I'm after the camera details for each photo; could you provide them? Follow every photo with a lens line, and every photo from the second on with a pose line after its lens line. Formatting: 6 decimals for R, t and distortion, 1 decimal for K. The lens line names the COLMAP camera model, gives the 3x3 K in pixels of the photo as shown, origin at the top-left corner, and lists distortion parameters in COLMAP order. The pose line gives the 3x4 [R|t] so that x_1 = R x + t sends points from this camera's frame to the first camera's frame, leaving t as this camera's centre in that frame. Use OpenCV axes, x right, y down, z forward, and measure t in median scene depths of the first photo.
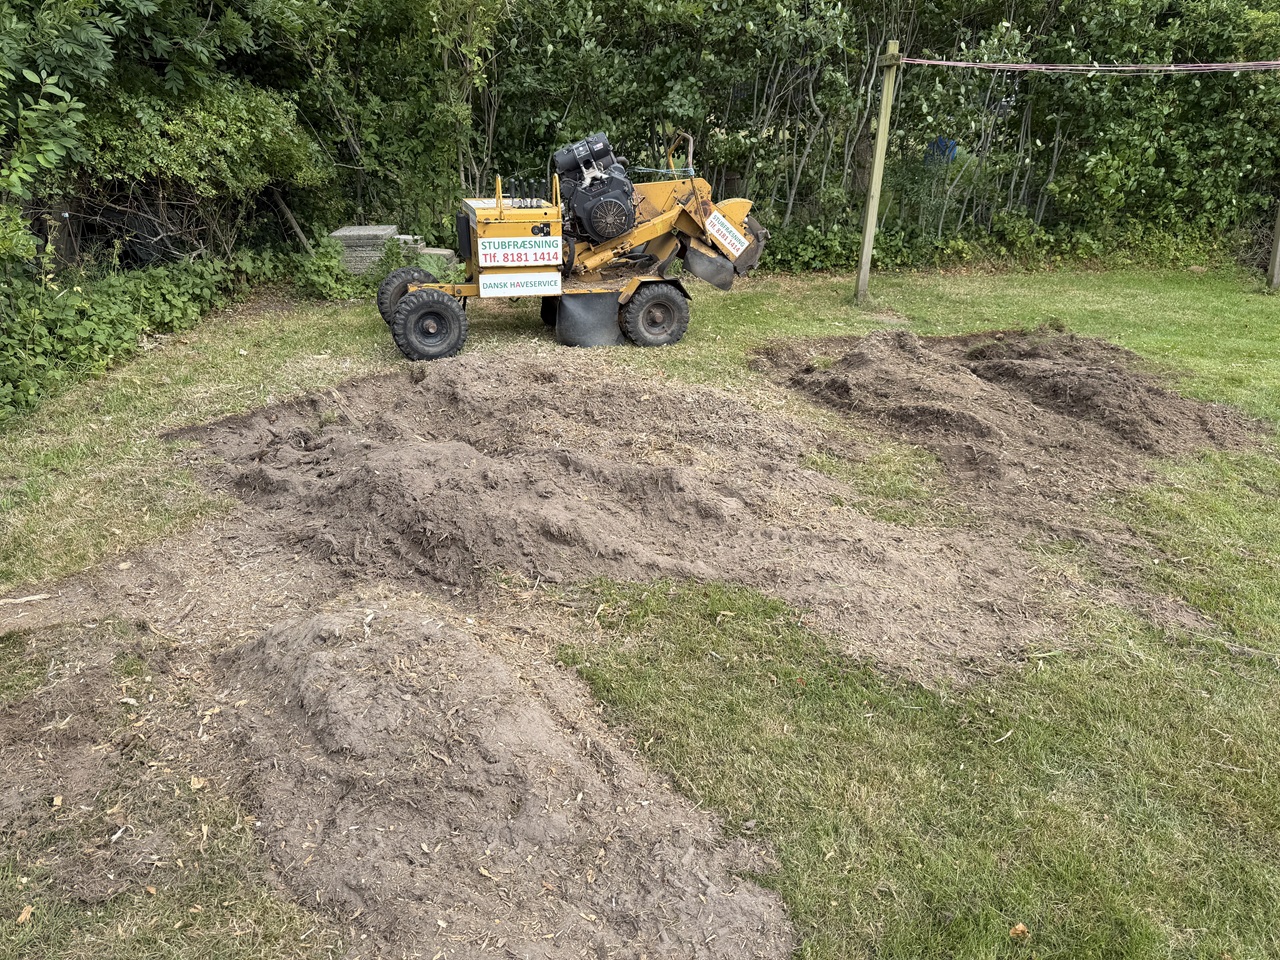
lens RADIAL K [[917.3, 0, 643.4], [0, 917.3, 480.6], [0, 0, 1]] dist [0.075060, -0.095316]
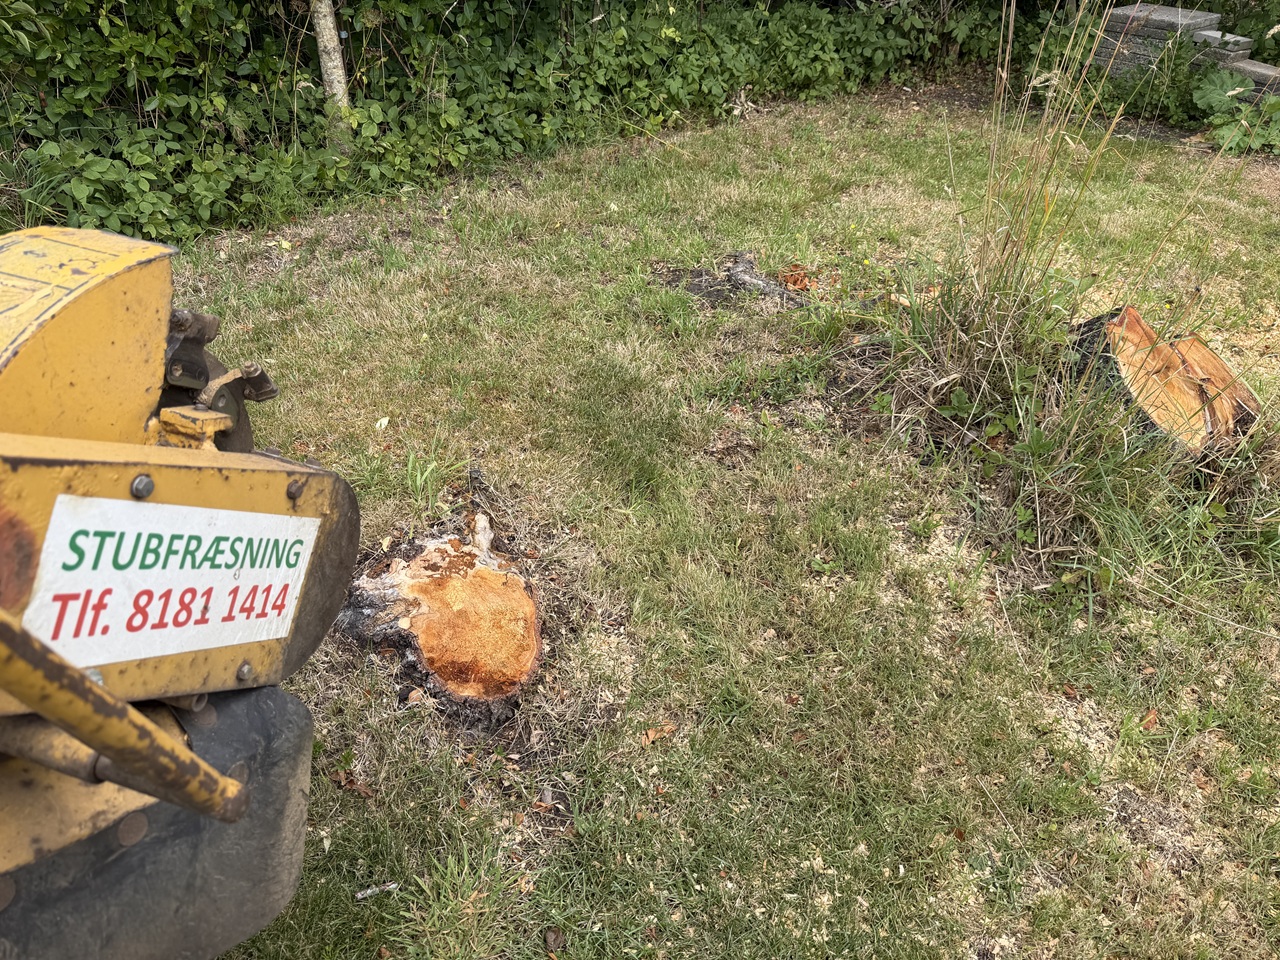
lens RADIAL K [[917.3, 0, 643.4], [0, 917.3, 480.6], [0, 0, 1]] dist [0.075060, -0.095316]
pose [[0.650450, 0.480133, -0.588546, 0.001637], [-0.344739, 0.877073, 0.334513, -0.079397], [0.676808, -0.014689, 0.736013, 0.293641]]
